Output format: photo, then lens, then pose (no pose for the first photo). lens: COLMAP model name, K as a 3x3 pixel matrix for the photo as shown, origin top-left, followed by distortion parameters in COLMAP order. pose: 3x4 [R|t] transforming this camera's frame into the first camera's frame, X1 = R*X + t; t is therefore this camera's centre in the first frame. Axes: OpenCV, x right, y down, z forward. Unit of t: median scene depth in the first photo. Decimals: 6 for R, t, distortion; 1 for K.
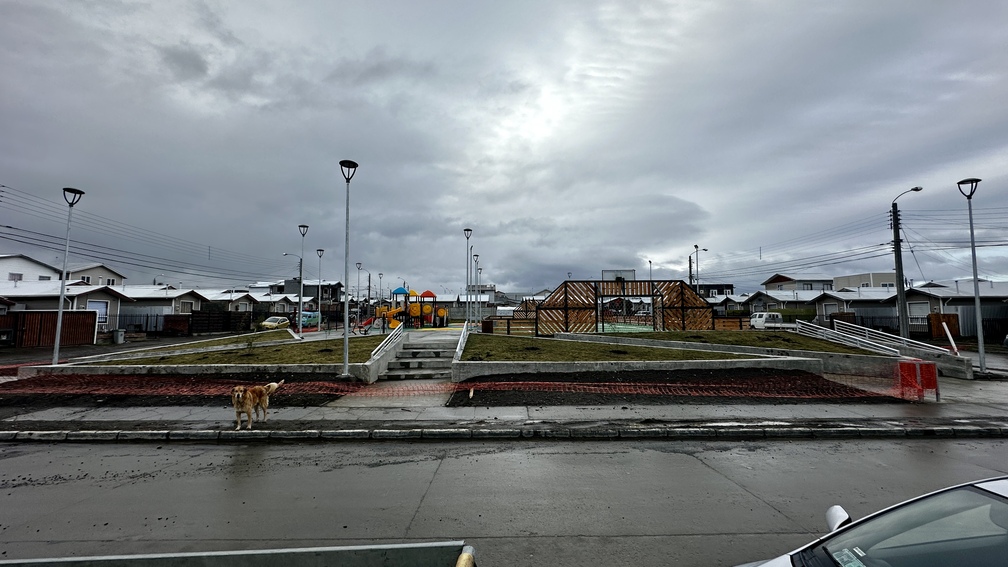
lens RADIAL K [[400.5, 0, 502.0], [0, 400.5, 282.7], [0, 0, 1]] dist [-0.003932, 0.000212]
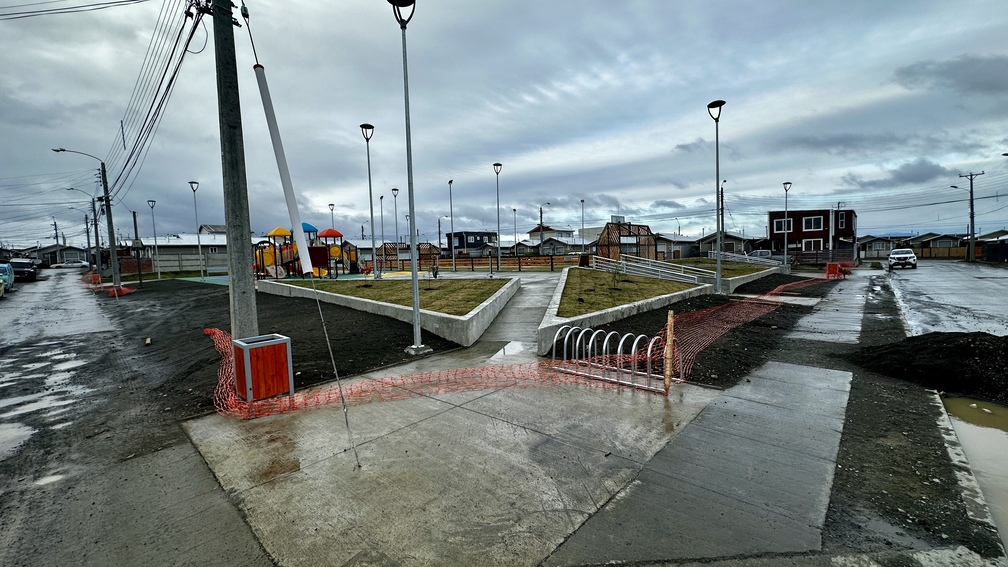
lens RADIAL K [[400.5, 0, 507.7], [0, 400.5, 293.0], [0, 0, 1]] dist [-0.003932, 0.000212]
pose [[0.686083, -0.082015, 0.722886, -0.417843], [-0.028621, 0.989814, 0.139463, 0.021029], [-0.726960, -0.116372, 0.676747, 0.162279]]
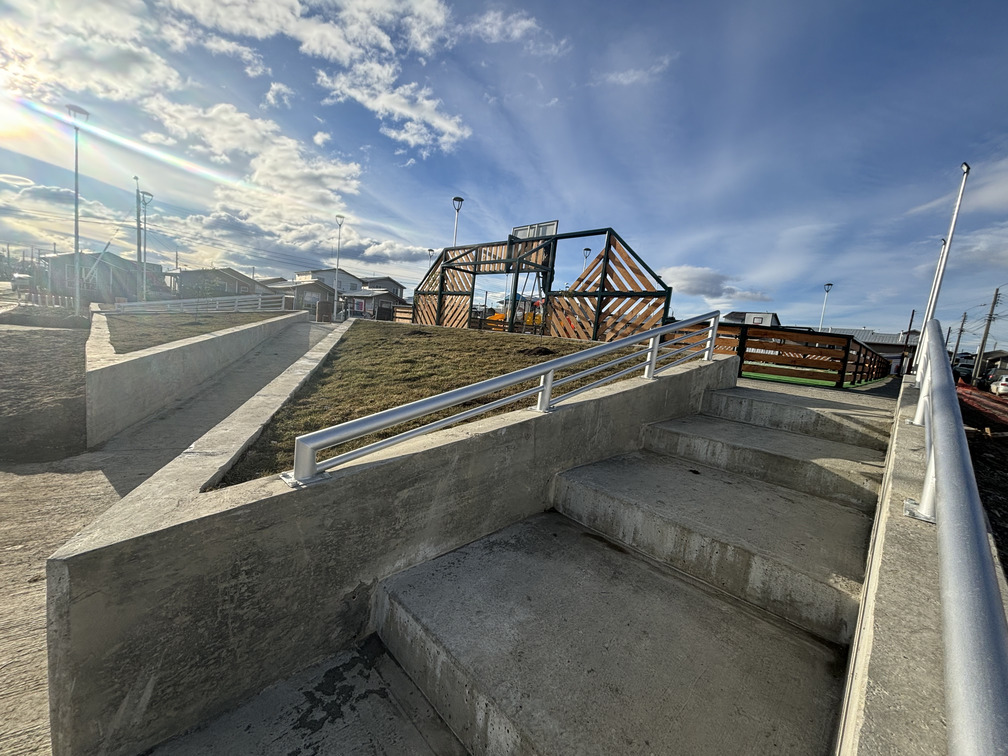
lens RADIAL K [[404.7, 0, 502.8], [0, 404.7, 383.4], [0, 0, 1]] dist [0.000243, -0.000755]
pose [[0.687883, 0.164864, -0.706850, 0.310801], [-0.048880, 0.982173, 0.181511, 0.036619], [0.724174, -0.090308, 0.683679, 0.270363]]
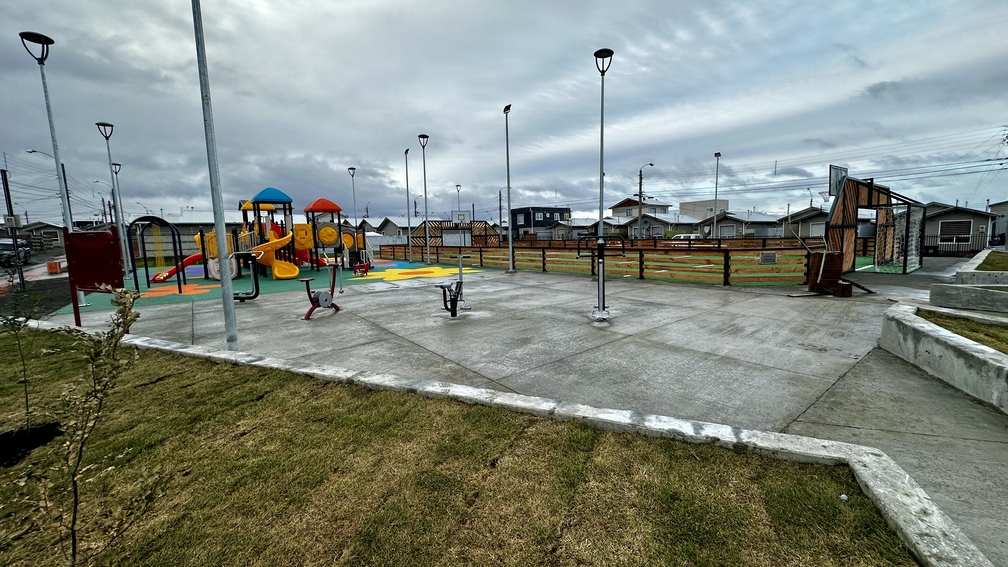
lens RADIAL K [[400.5, 0, 504.3], [0, 400.5, 283.1], [0, 0, 1]] dist [-0.003932, 0.000212]
pose [[0.801623, -0.083308, 0.591997, -0.244976], [-0.026207, 0.984394, 0.174014, 0.025554], [-0.597255, -0.155008, 0.786930, 0.362302]]
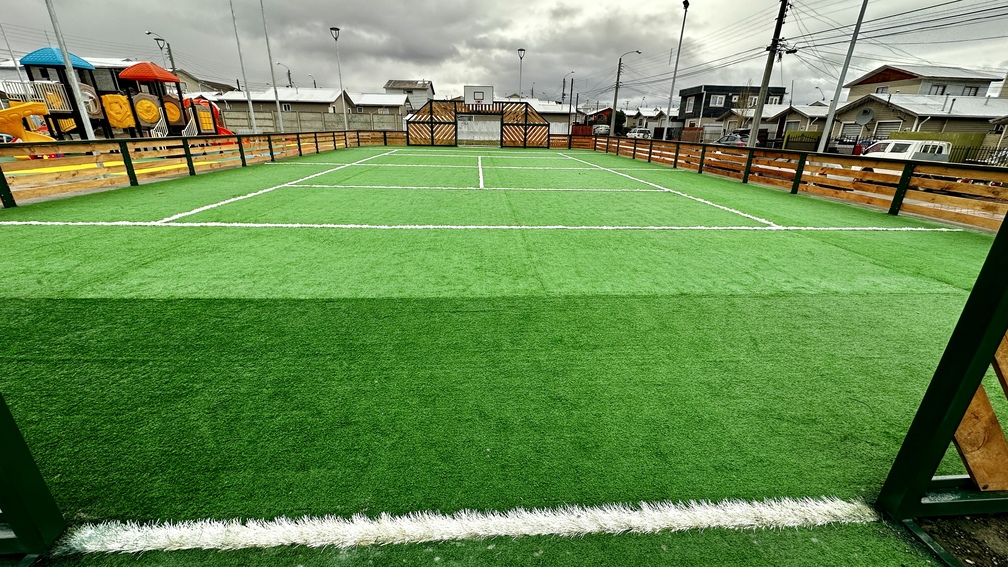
lens RADIAL K [[400.5, 0, 504.4], [0, 400.5, 282.9], [0, 0, 1]] dist [-0.003932, 0.000212]
pose [[0.998737, 0.007904, 0.049615, 0.134189], [-0.028644, 0.900904, 0.433071, 0.029185], [-0.041275, -0.433945, 0.899993, 0.418109]]
